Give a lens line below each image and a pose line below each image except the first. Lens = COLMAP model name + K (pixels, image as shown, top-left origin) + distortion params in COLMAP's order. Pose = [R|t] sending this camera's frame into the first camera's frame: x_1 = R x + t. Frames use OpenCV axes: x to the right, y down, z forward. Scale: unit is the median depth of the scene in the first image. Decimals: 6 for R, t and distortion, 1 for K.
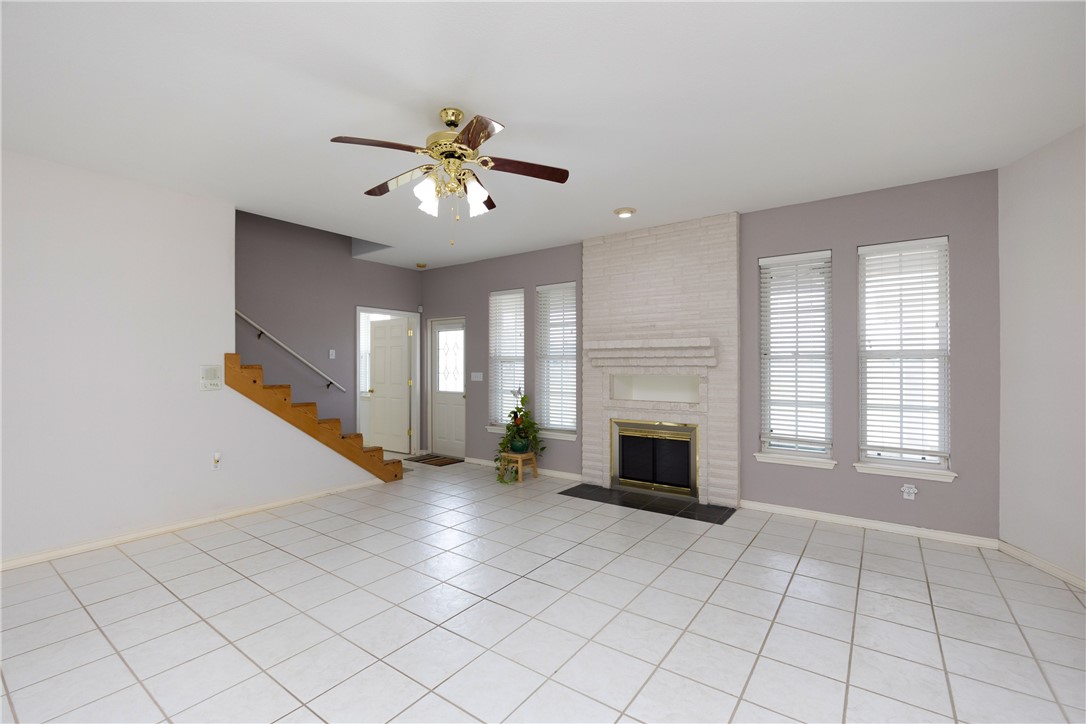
lens RADIAL K [[492.4, 0, 528.5], [0, 492.4, 365.9], [0, 0, 1]] dist [-0.000745, 0.000019]
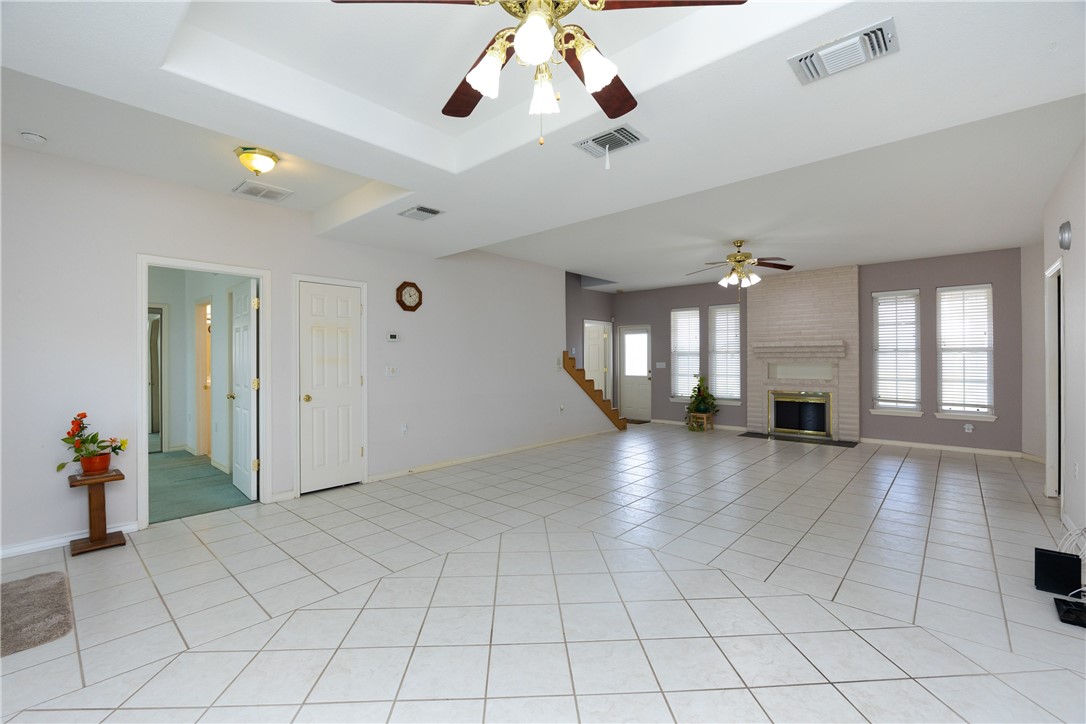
lens RADIAL K [[463.4, 0, 543.0], [0, 463.4, 362.0], [0, 0, 1]] dist [-0.002359, -0.000125]
pose [[0.996561, -0.002656, -0.082819, -0.472181], [0.003104, 0.999981, 0.005272, 0.004807], [0.082804, -0.005511, 0.996551, -0.602087]]
